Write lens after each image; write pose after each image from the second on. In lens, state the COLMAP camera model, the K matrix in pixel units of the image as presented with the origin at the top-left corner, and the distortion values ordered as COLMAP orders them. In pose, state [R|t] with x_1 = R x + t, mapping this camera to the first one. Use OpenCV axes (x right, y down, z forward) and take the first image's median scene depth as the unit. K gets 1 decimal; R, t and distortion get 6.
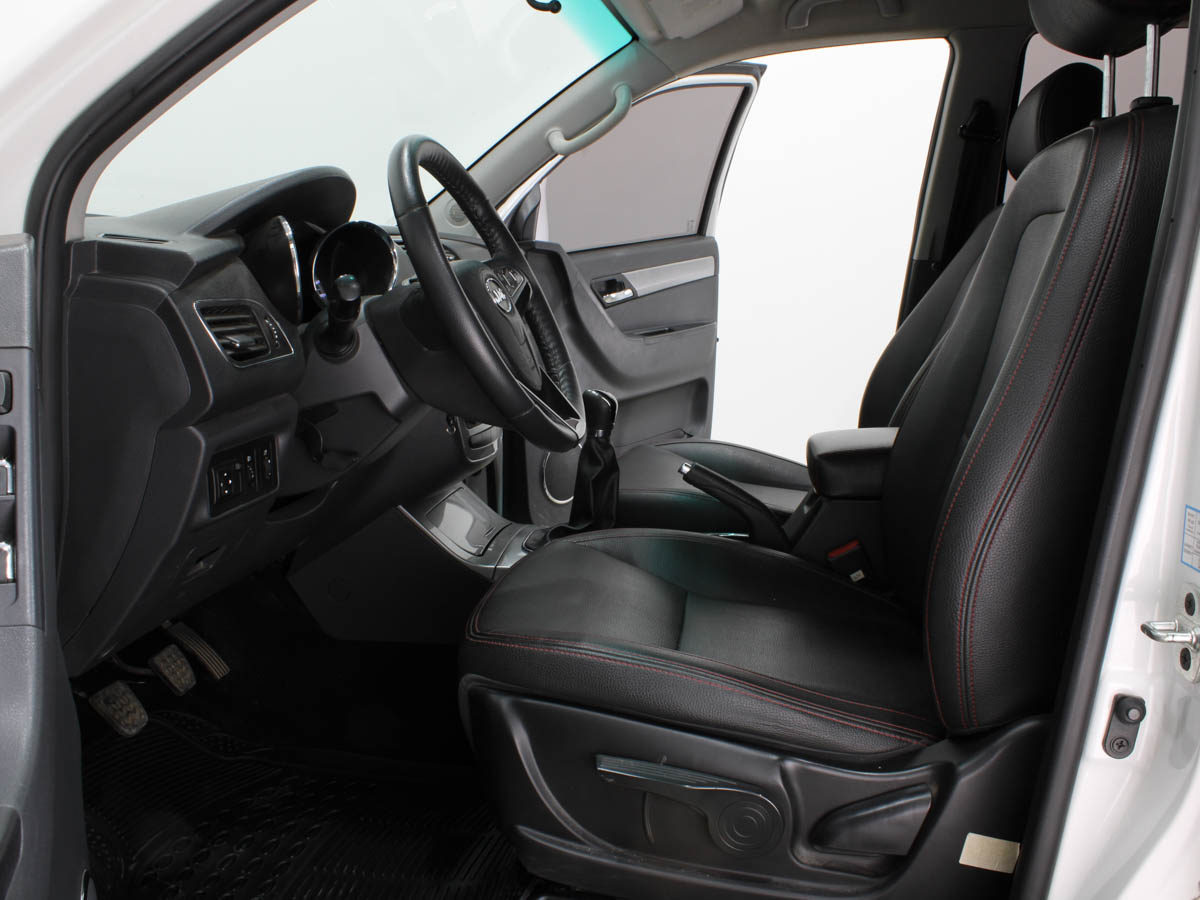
lens RADIAL K [[1081.7, 0, 600.0], [0, 1081.7, 450.0], [0, 0, 1]] dist [-0.182036, 0.149217]
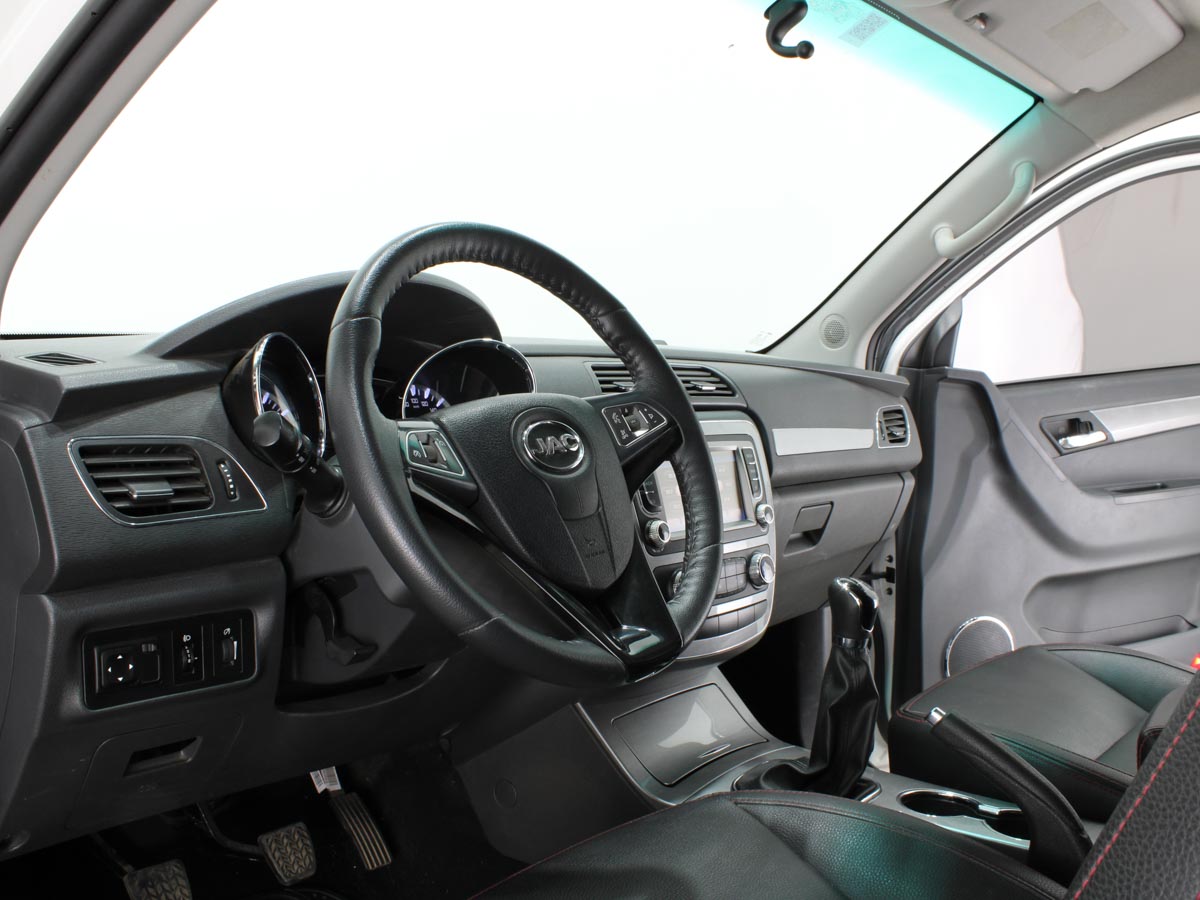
lens RADIAL K [[1081.7, 0, 600.0], [0, 1081.7, 450.0], [0, 0, 1]] dist [-0.182036, 0.149217]
pose [[0.844599, 0.039210, -0.533962, 0.225111], [-0.100982, 0.991081, -0.086951, -0.061997], [0.525790, 0.127359, 0.841026, 0.322429]]
